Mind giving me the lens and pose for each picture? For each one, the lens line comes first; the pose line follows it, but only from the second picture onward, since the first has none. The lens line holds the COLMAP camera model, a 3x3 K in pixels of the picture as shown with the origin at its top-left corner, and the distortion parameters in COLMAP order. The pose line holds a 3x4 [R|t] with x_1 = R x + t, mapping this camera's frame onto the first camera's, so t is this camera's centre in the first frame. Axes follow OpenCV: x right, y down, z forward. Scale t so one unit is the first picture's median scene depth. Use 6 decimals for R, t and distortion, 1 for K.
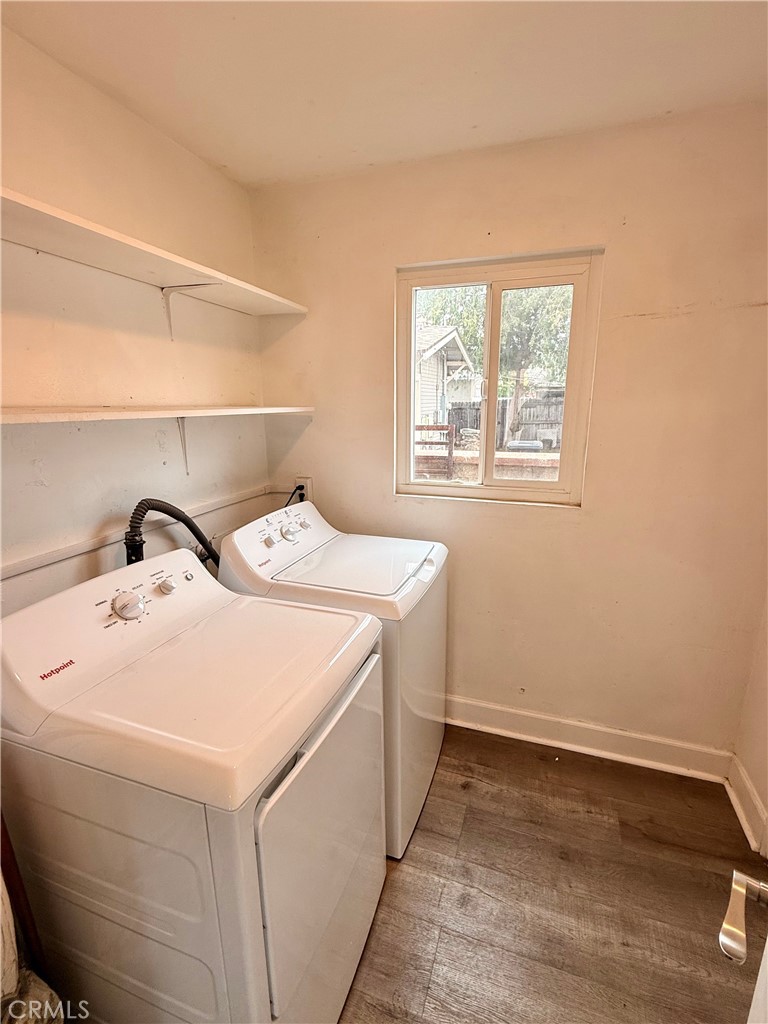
lens RADIAL K [[473.8, 0, 384.0], [0, 473.8, 512.0], [0, 0, 1]] dist [-0.002639, -0.000566]
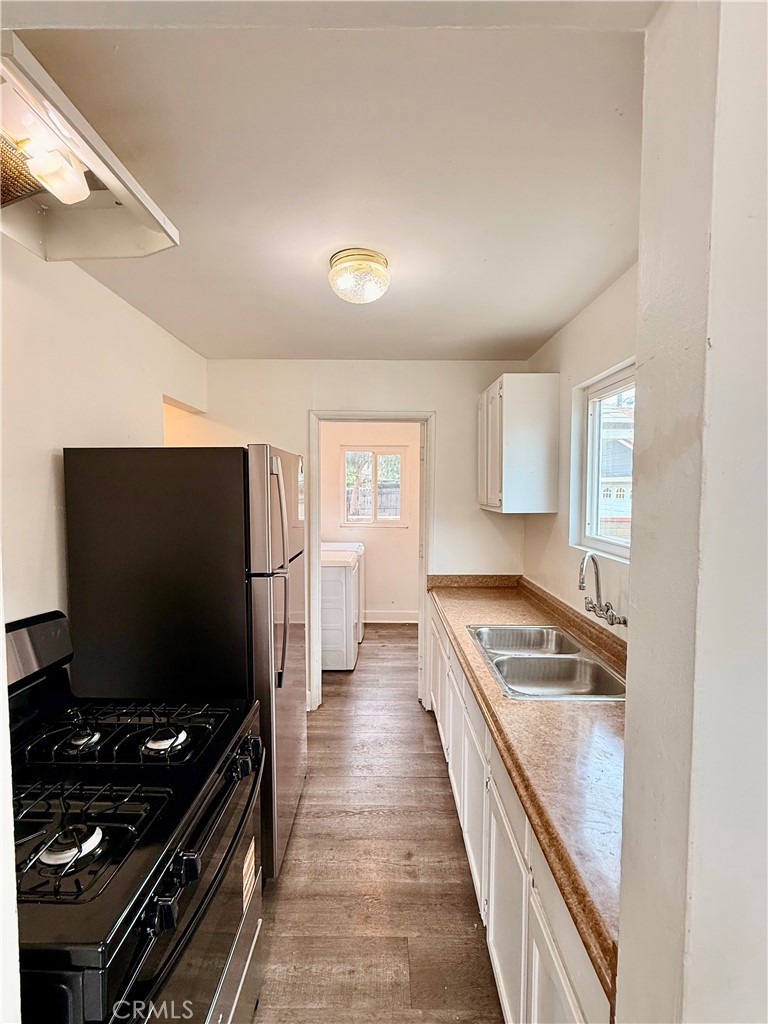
lens RADIAL K [[473.8, 0, 384.0], [0, 473.8, 512.0], [0, 0, 1]] dist [-0.002639, -0.000566]
pose [[0.941455, -0.011366, 0.336947, -0.653894], [0.073431, 0.982350, -0.172034, 0.358508], [-0.329045, 0.186705, 0.925673, -1.556034]]
